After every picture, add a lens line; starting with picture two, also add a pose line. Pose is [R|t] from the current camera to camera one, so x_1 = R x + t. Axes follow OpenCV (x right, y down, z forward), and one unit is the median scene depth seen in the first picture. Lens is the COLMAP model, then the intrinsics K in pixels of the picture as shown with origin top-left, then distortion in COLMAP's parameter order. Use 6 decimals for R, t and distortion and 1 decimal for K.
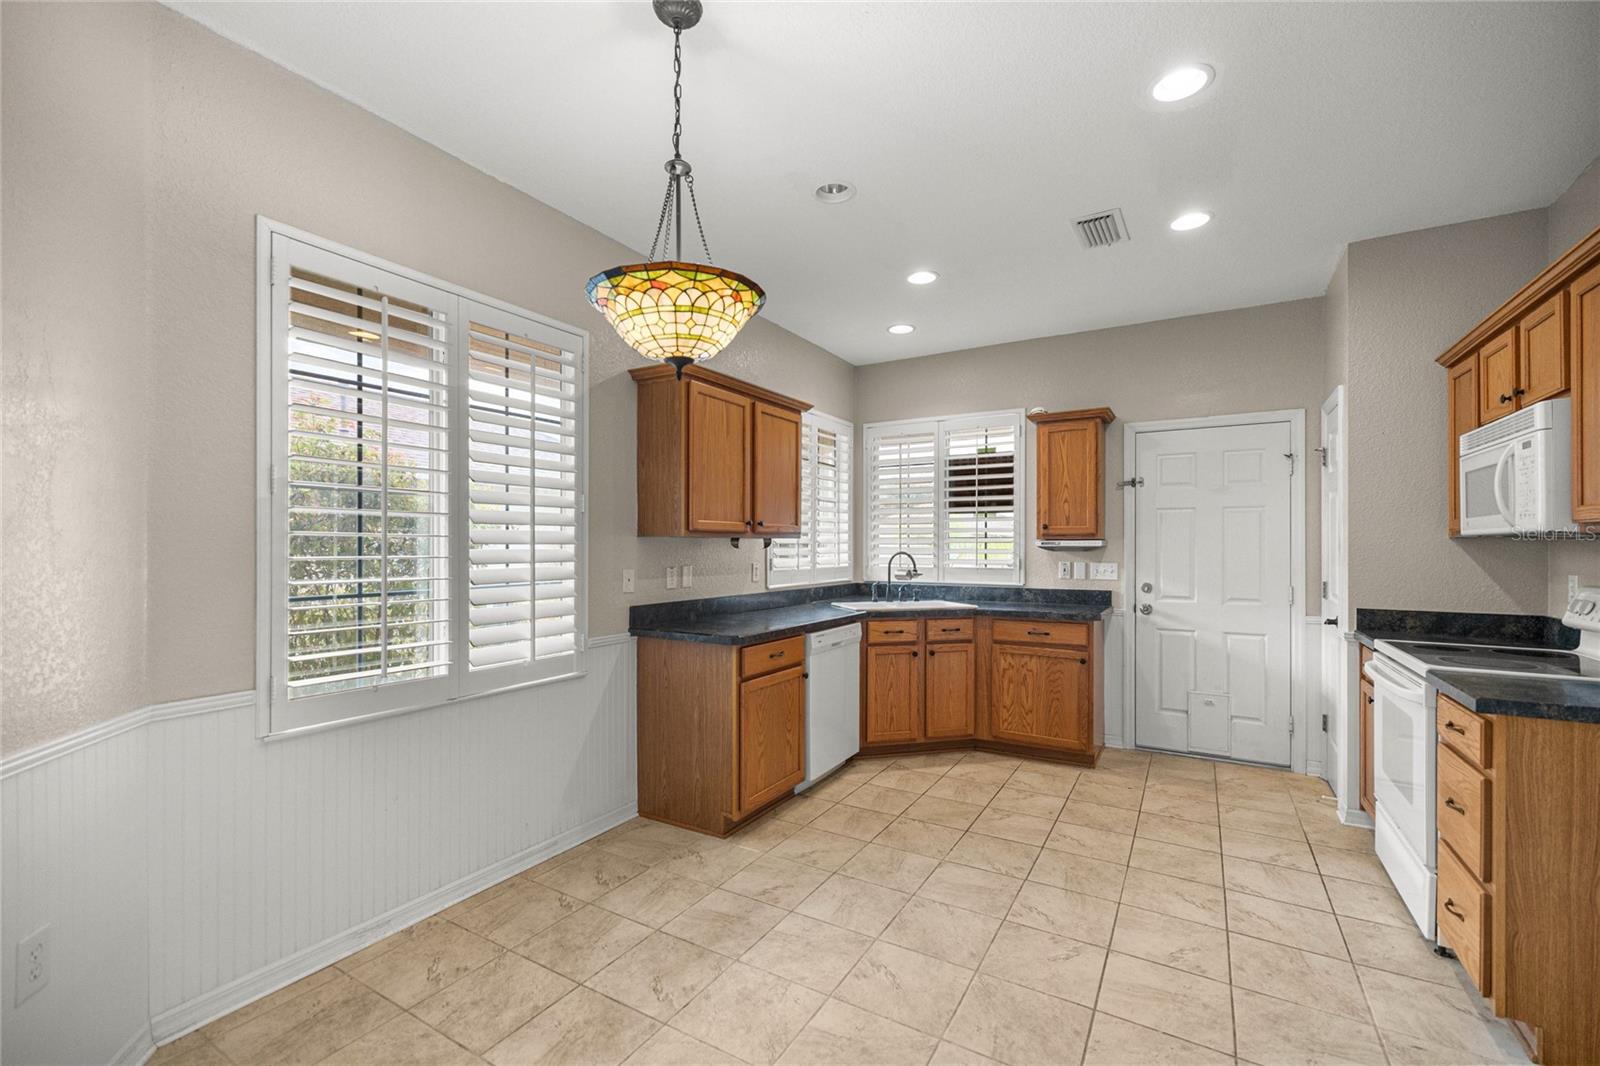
lens RADIAL K [[679.4, 0, 800.1], [0, 679.4, 548.6], [0, 0, 1]] dist [0.002148, -0.001013]
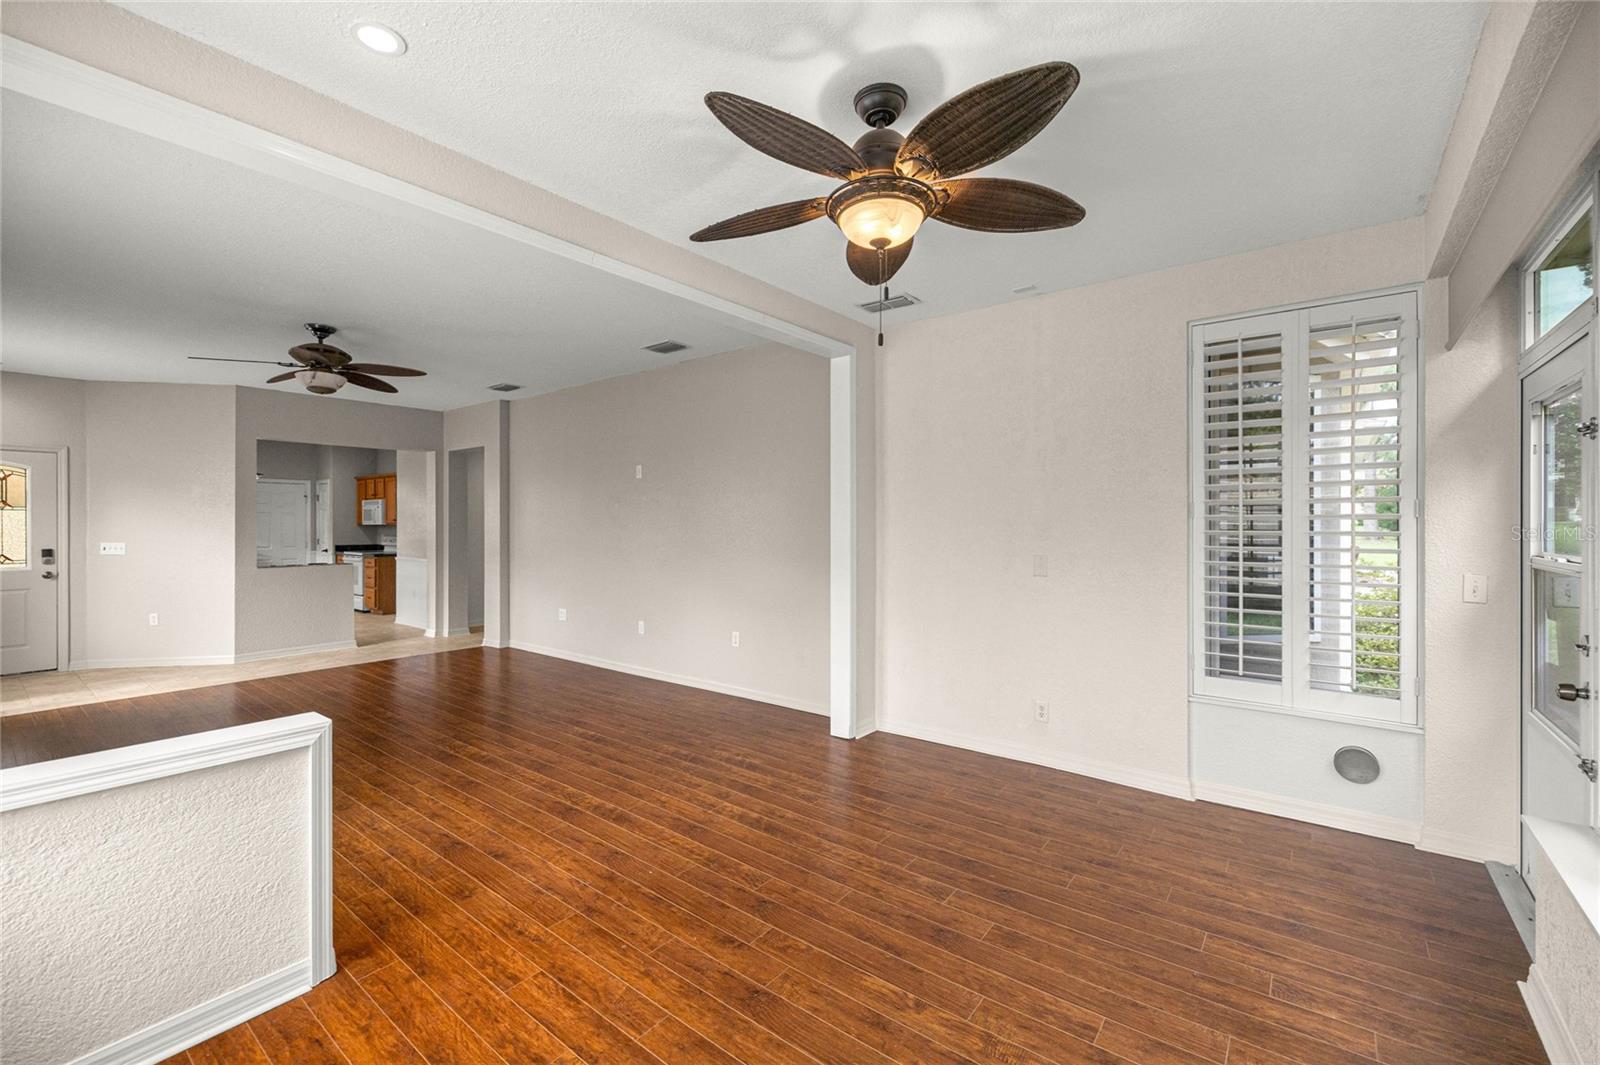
lens RADIAL K [[679.4, 0, 794.9], [0, 679.4, 521.4], [0, 0, 1]] dist [0.002148, -0.001013]
pose [[0.135341, -0.000198, 0.990799, -1.883401], [0.006154, 0.999981, -0.000640, -0.014889], [-0.990780, 0.006184, 0.135339, -1.473630]]
